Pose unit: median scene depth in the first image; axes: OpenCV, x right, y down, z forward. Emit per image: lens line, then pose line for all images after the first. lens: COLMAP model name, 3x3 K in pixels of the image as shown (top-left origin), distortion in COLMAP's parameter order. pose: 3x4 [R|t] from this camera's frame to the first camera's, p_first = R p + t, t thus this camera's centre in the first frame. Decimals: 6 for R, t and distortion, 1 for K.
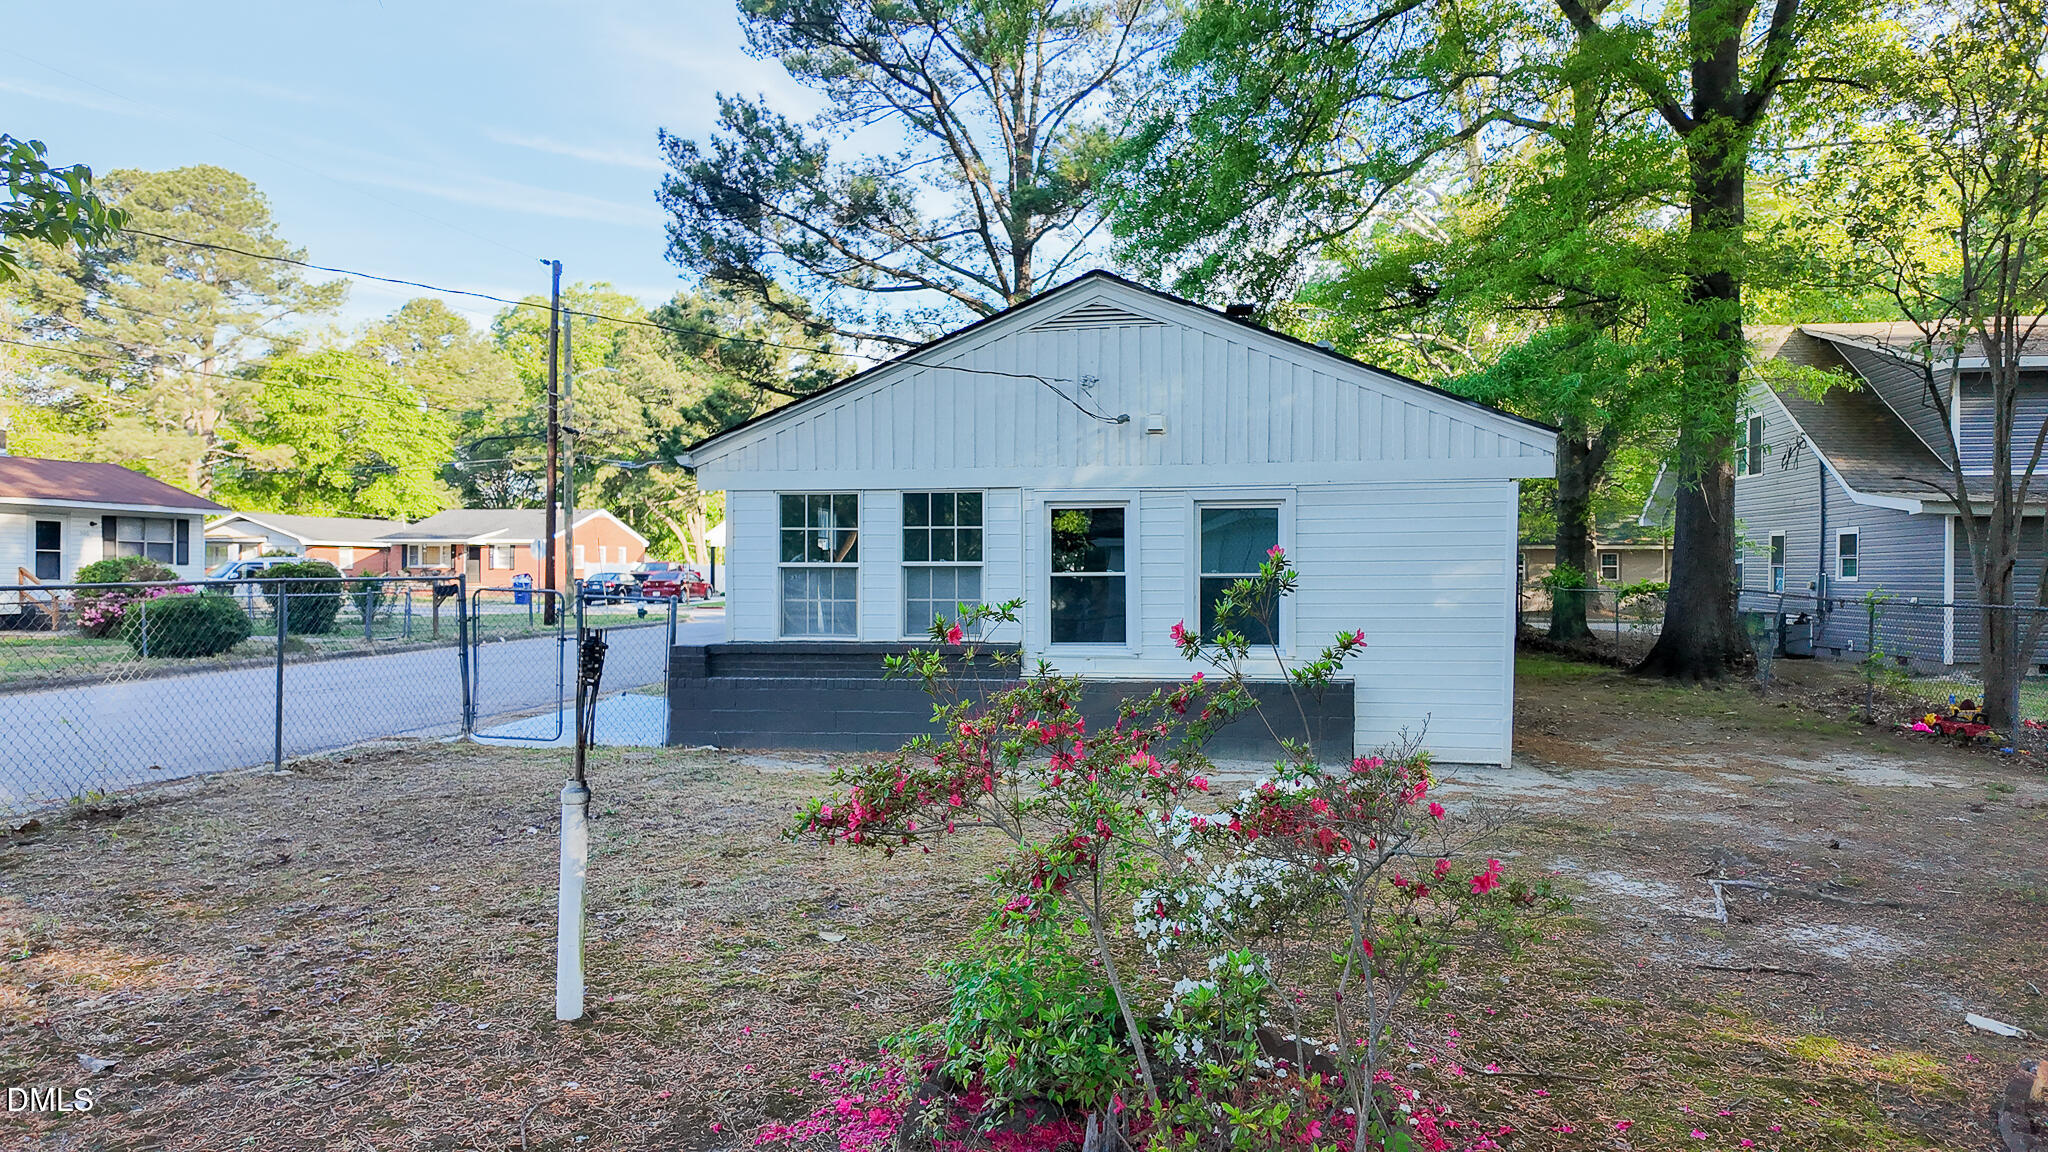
lens RADIAL K [[1196.6, 0, 1035.1], [0, 1196.6, 581.9], [0, 0, 1]] dist [0.103980, -0.118001]
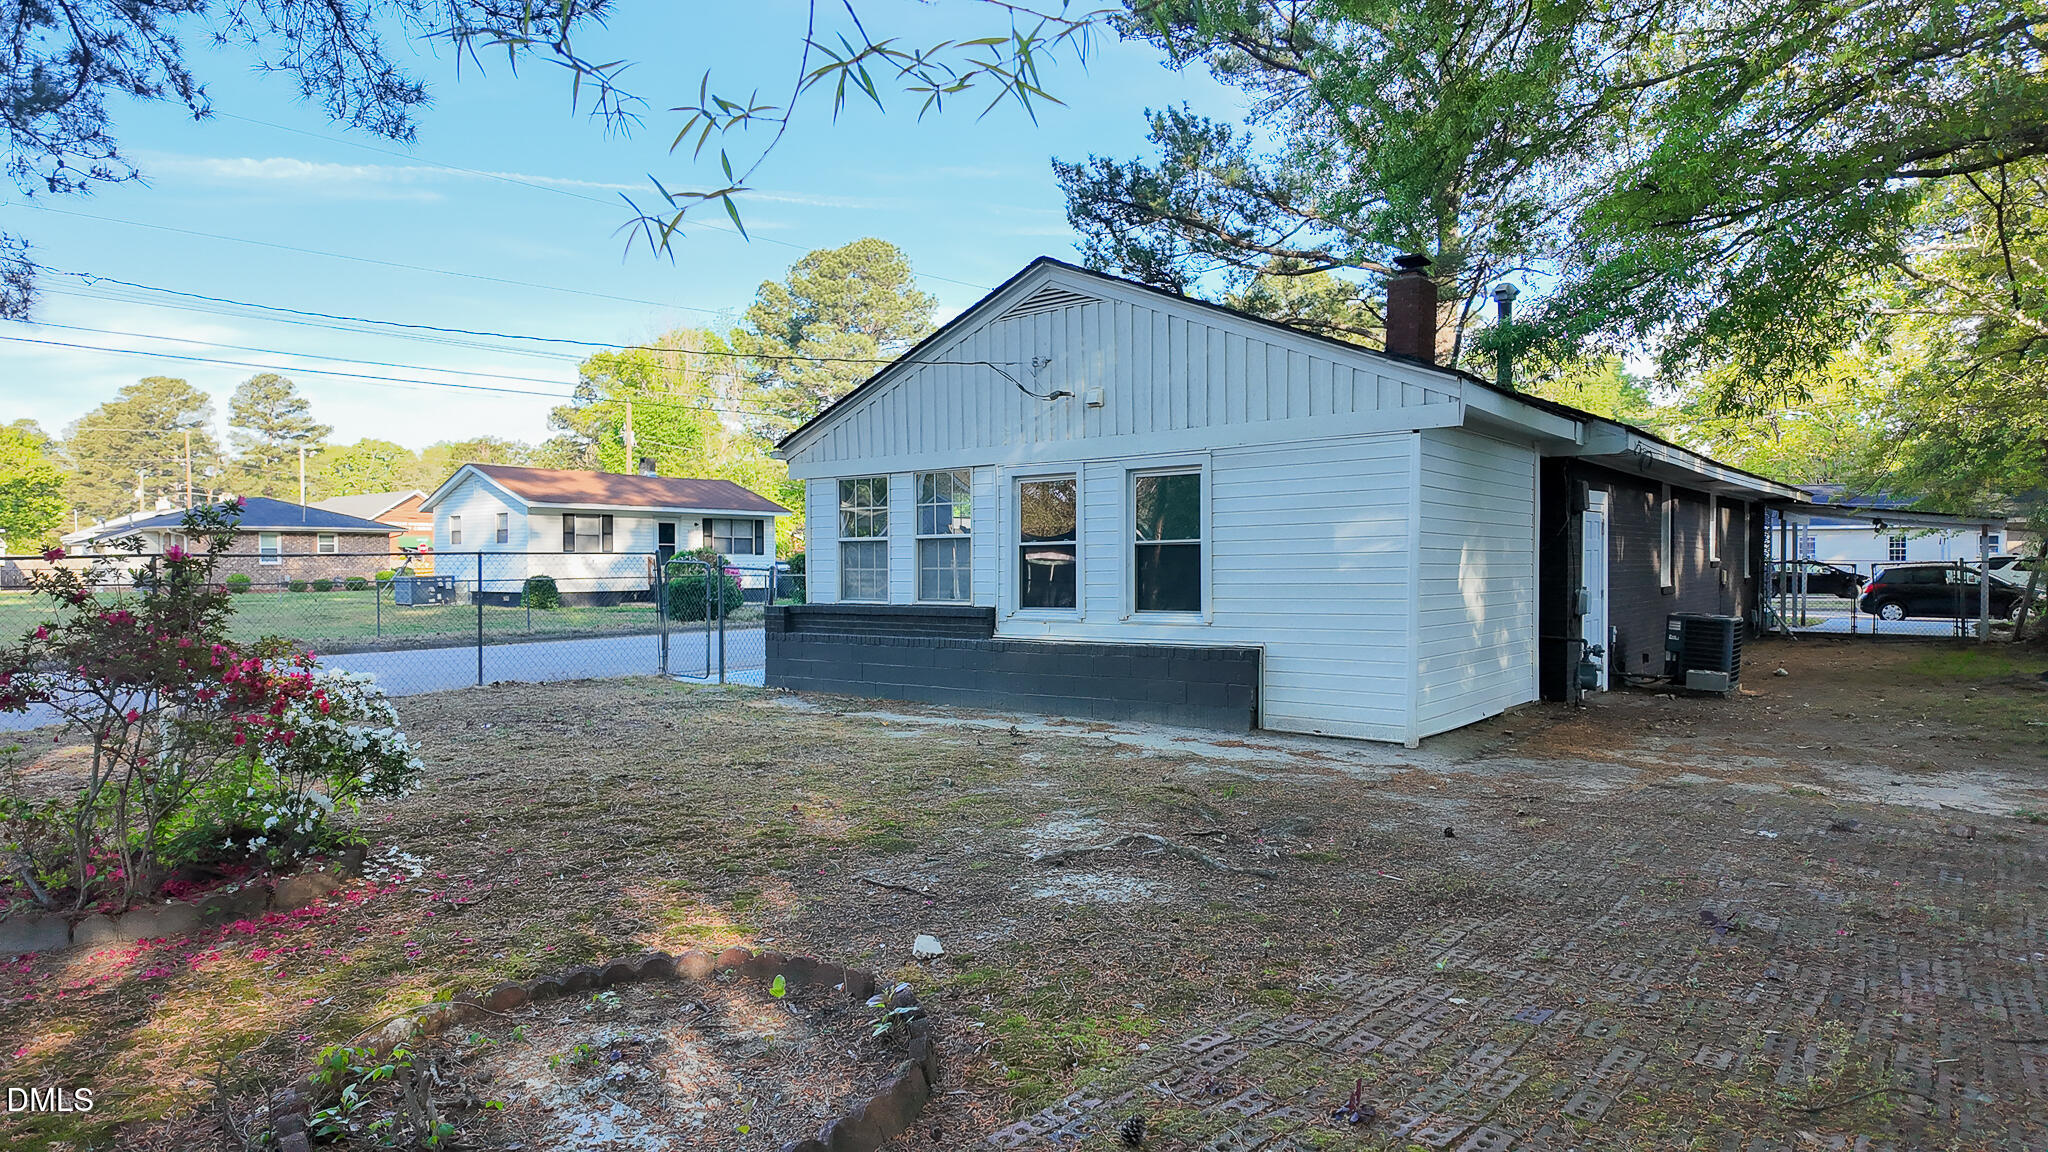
lens RADIAL K [[1196.6, 0, 1035.1], [0, 1196.6, 581.9], [0, 0, 1]] dist [0.103980, -0.118001]
pose [[0.866478, 0.002136, -0.499210, 0.567404], [0.001182, 0.999979, 0.006331, 0.021172], [0.499213, -0.006075, 0.866458, 0.071350]]
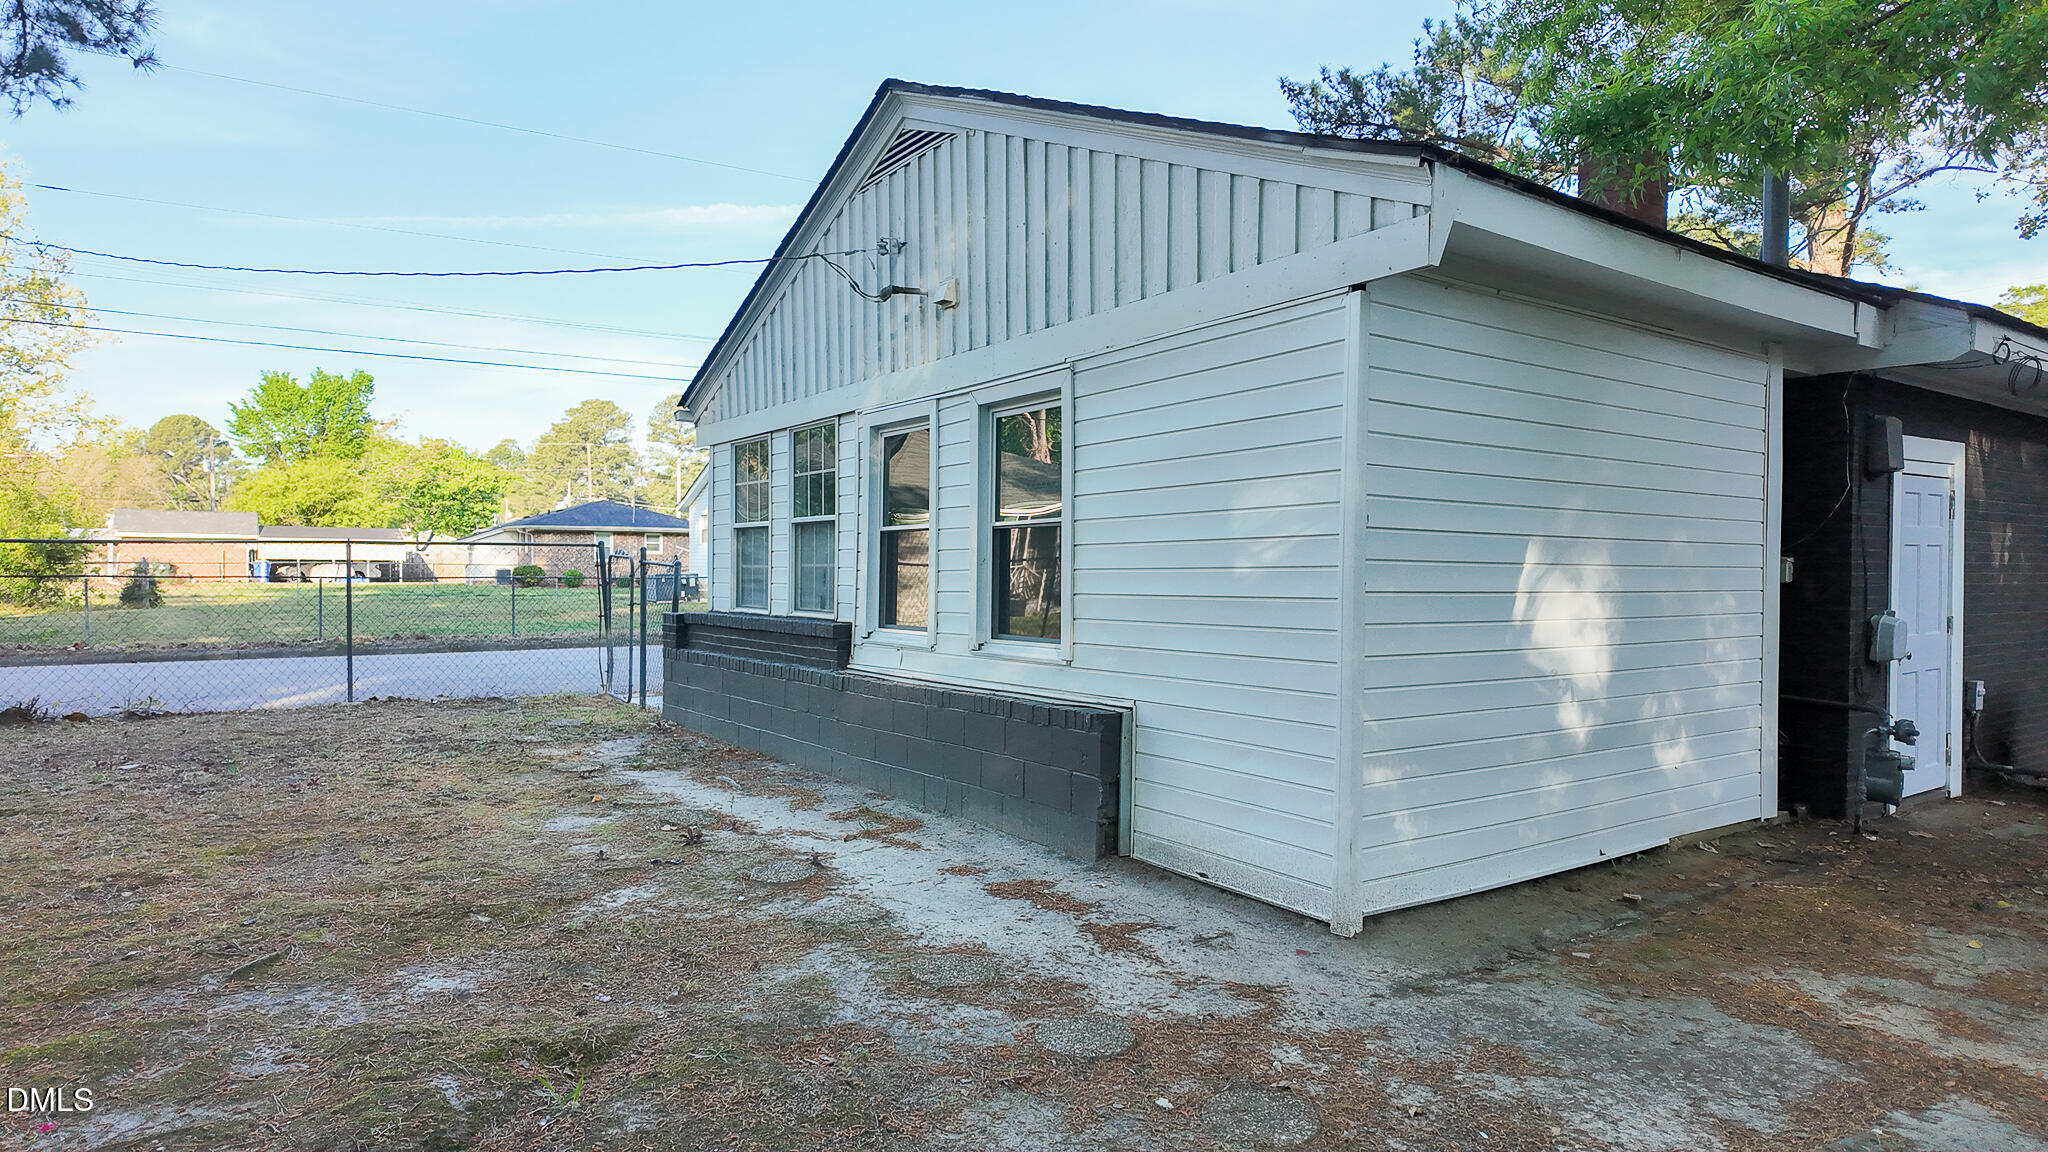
lens RADIAL K [[1196.6, 0, 1035.1], [0, 1196.6, 581.9], [0, 0, 1]] dist [0.103980, -0.118001]
pose [[0.681784, 0.011220, -0.731467, 0.604418], [-0.011730, 0.999922, 0.004404, 0.021103], [0.731459, 0.005577, 0.681862, 0.577832]]
